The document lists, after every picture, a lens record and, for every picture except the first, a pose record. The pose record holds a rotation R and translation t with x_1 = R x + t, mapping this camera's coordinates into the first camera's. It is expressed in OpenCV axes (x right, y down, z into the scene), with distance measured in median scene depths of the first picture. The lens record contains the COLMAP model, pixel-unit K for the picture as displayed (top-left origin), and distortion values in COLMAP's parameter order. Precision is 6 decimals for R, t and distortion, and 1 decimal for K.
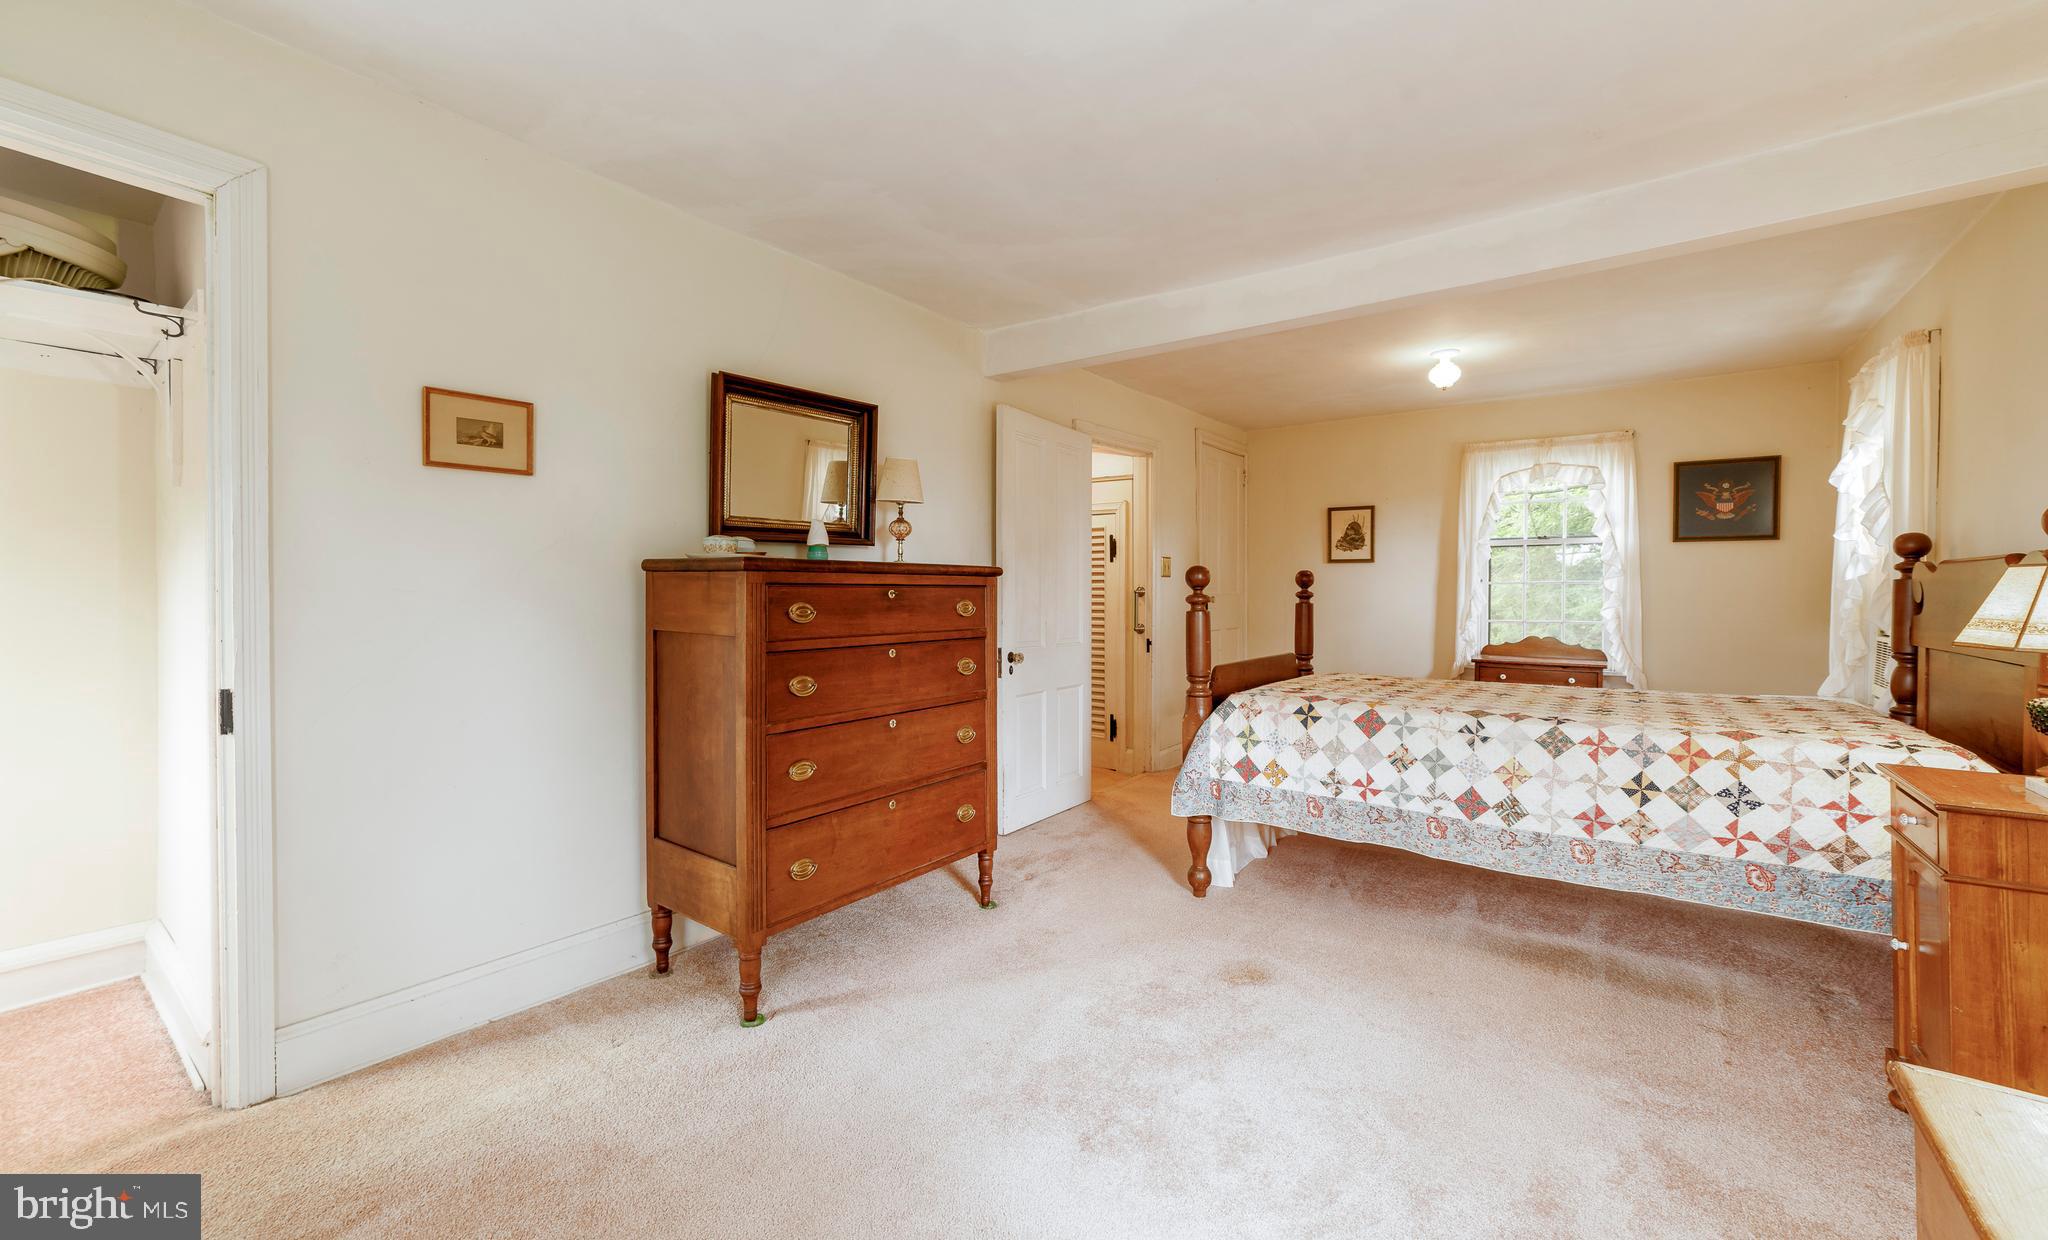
lens RADIAL K [[806.0, 0, 1027.8], [0, 806.0, 601.0], [0, 0, 1]] dist [0.000525, 0.000262]
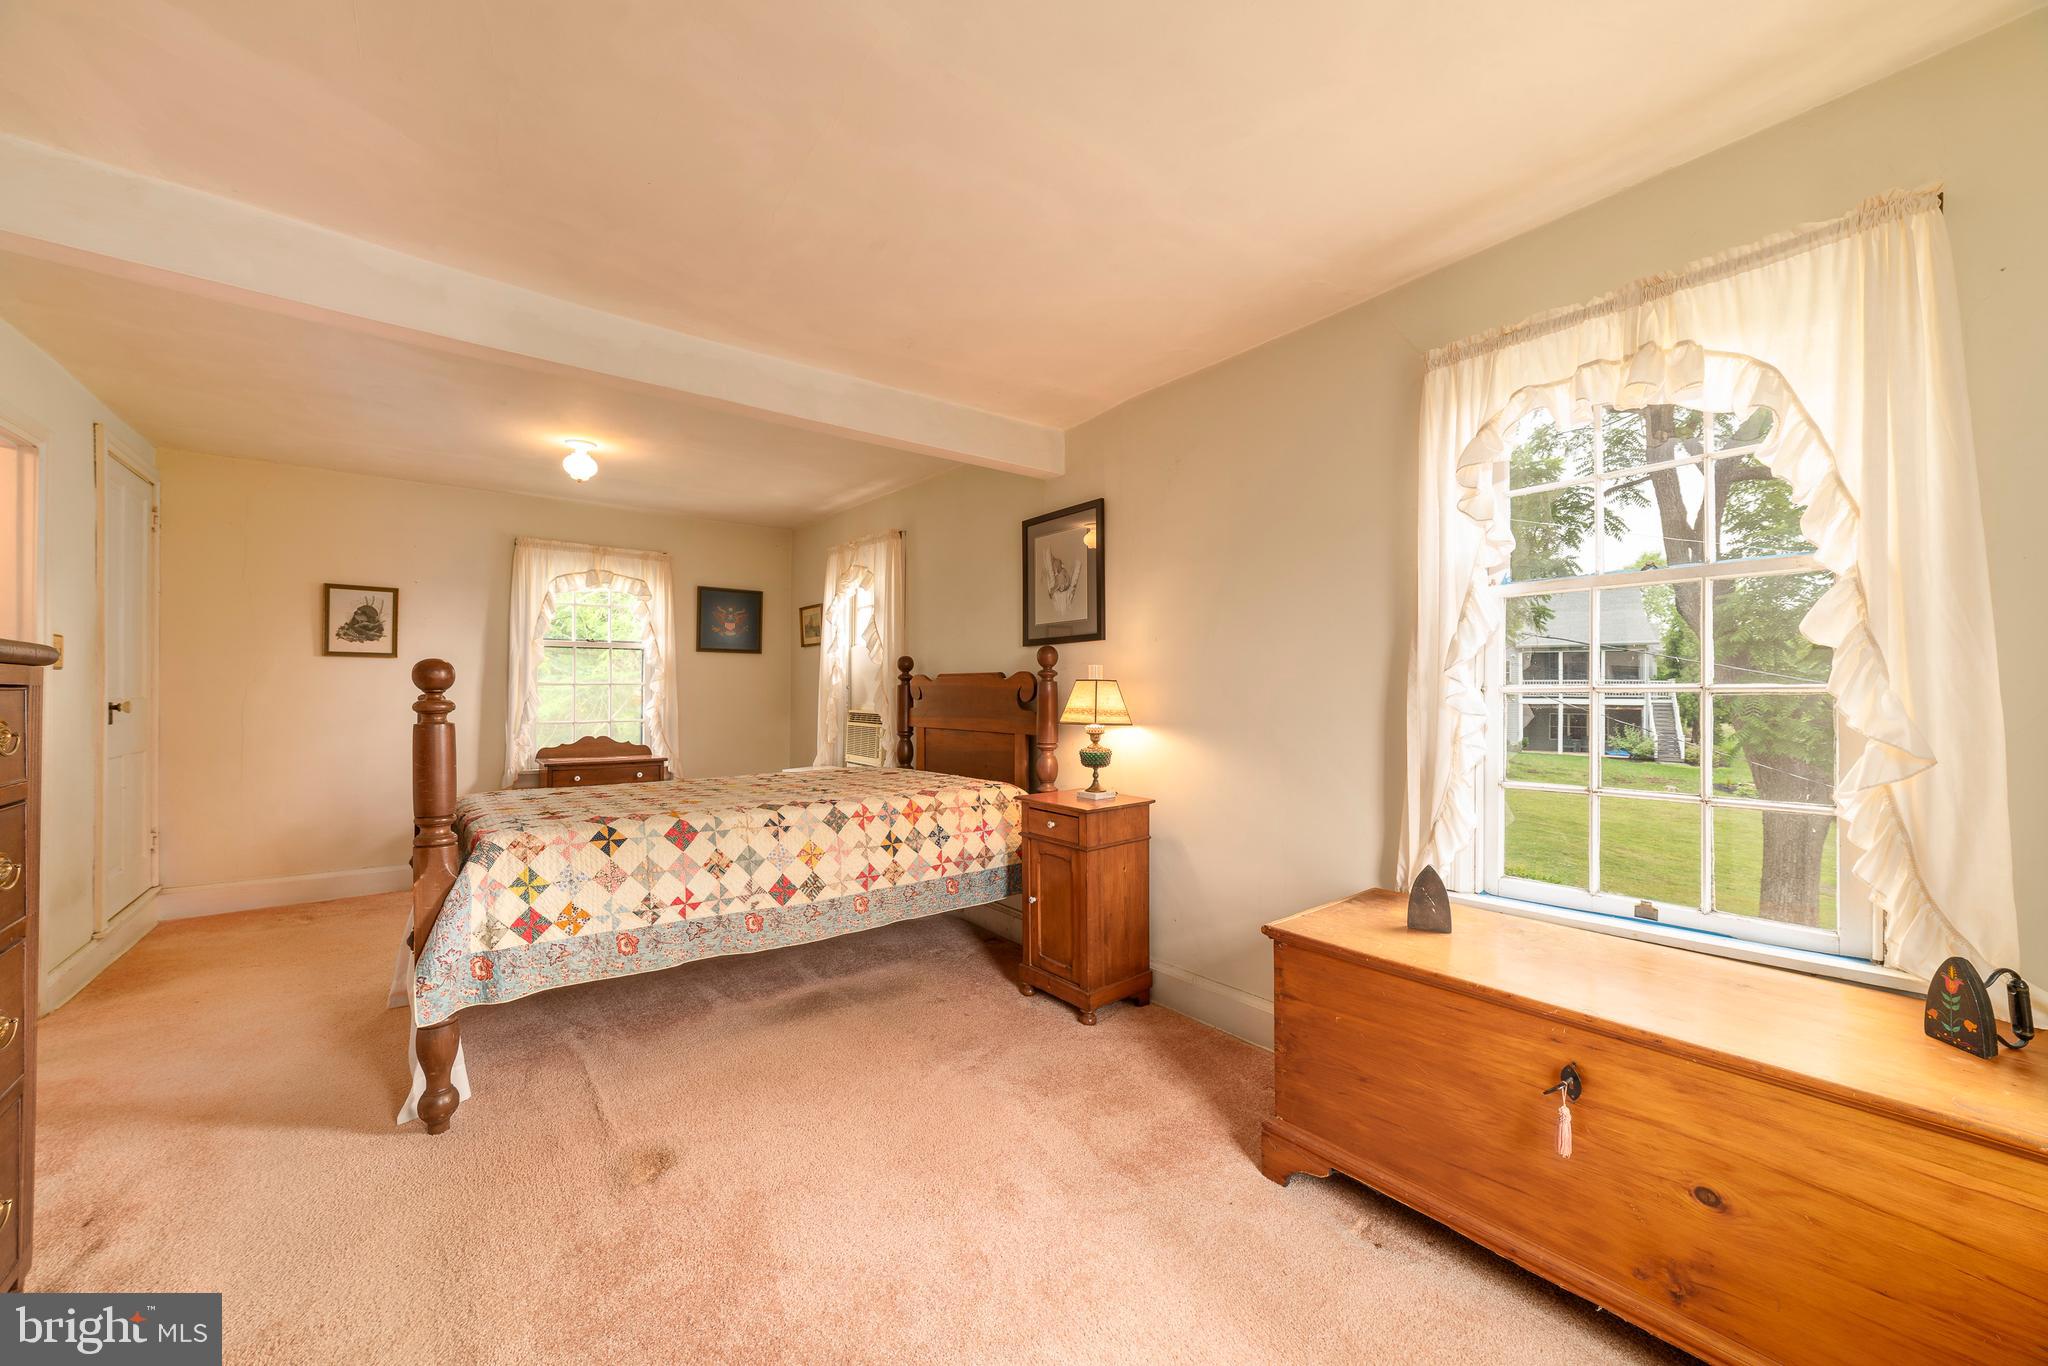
lens RADIAL K [[784.9, 0, 1027.9], [0, 784.9, 690.0], [0, 0, 1]] dist [0.000583, 0.001374]
pose [[0.272358, 0.001115, 0.962195, -0.335460], [0.012319, 0.999913, -0.004646, -0.007581], [-0.962117, 0.013119, 0.272321, 0.349938]]
